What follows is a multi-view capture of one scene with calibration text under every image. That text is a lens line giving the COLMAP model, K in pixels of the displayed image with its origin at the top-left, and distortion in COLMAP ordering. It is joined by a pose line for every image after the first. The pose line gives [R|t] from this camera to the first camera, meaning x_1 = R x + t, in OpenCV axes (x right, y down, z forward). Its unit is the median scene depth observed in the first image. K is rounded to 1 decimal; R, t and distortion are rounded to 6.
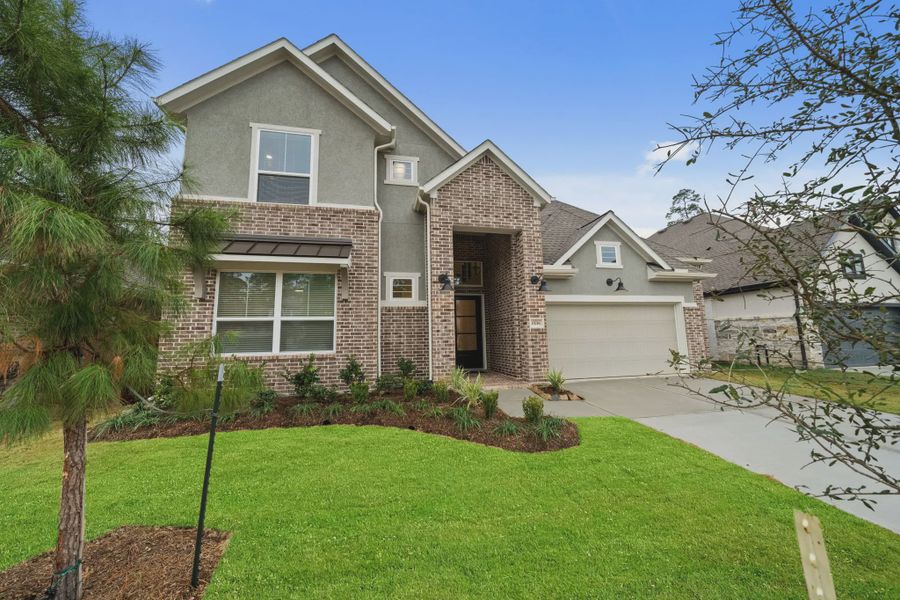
lens RADIAL K [[308.7, 0, 450.0], [0, 308.7, 300.0], [0, 0, 1]] dist [-0.001659, -0.000049]
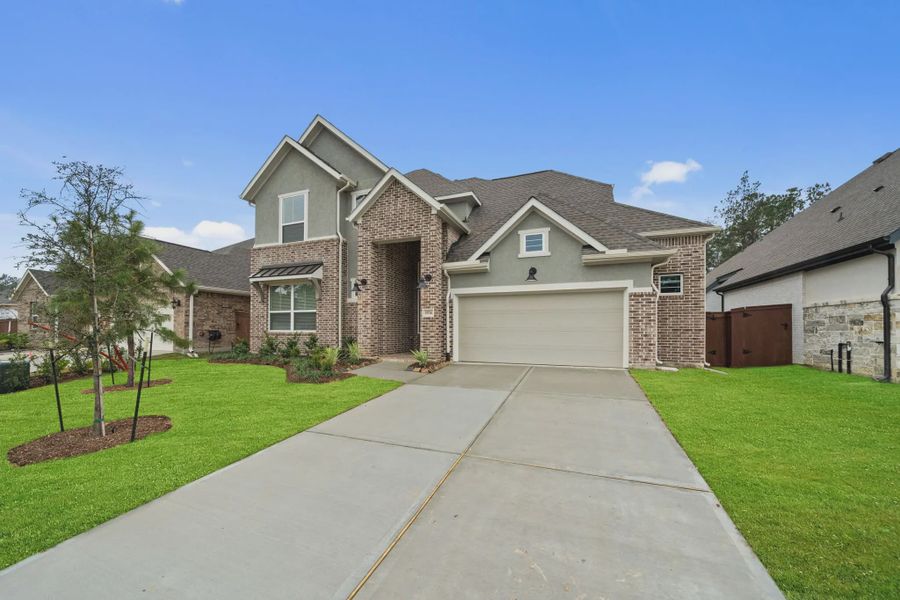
lens RADIAL K [[329.7, 0, 451.8], [0, 329.7, 327.0], [0, 0, 1]] dist [-0.009532, 0.000009]
pose [[0.837831, 0.016010, -0.545695, 1.084994], [0.048008, 0.993537, 0.102858, -0.001134], [0.543814, -0.112376, 0.831648, -0.054011]]
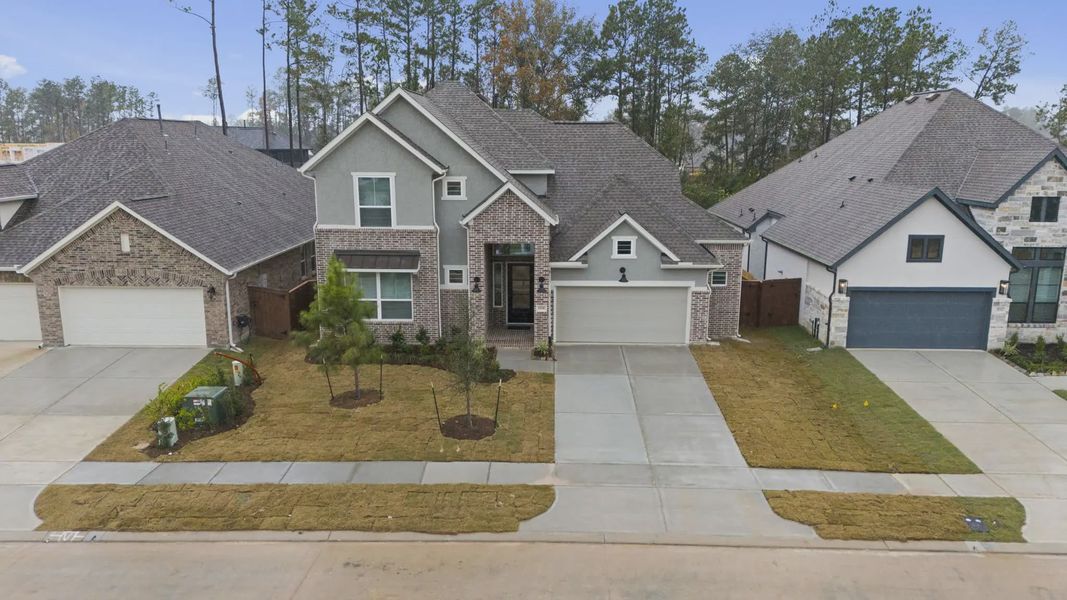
lens RADIAL K [[774.7, 0, 533.5], [0, 774.7, 300.0], [0, 0, 1]] dist [0.096842, -0.093871]
pose [[0.973798, 0.066517, -0.217470, 1.048711], [0.006630, 0.947558, 0.319514, -1.149800], [0.227318, -0.312584, 0.922289, -2.415212]]
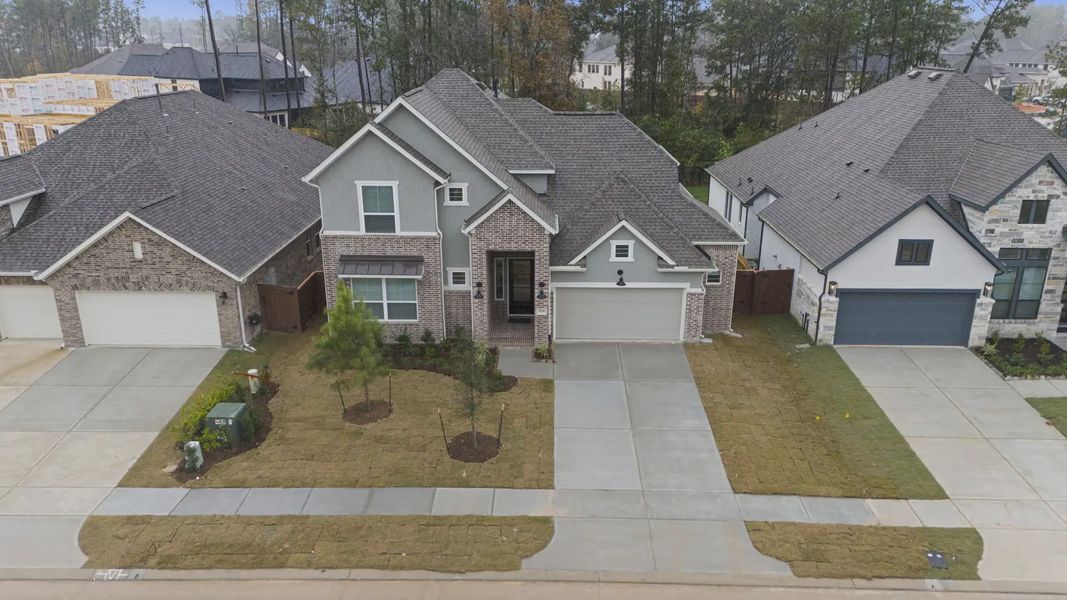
lens RADIAL K [[774.7, 0, 533.5], [0, 774.7, 300.0], [0, 0, 1]] dist [0.096842, -0.093871]
pose [[0.973912, 0.091458, -0.207681, 1.037568], [0.008246, 0.900320, 0.435151, -1.655680], [0.226777, -0.425511, 0.876078, -2.359441]]
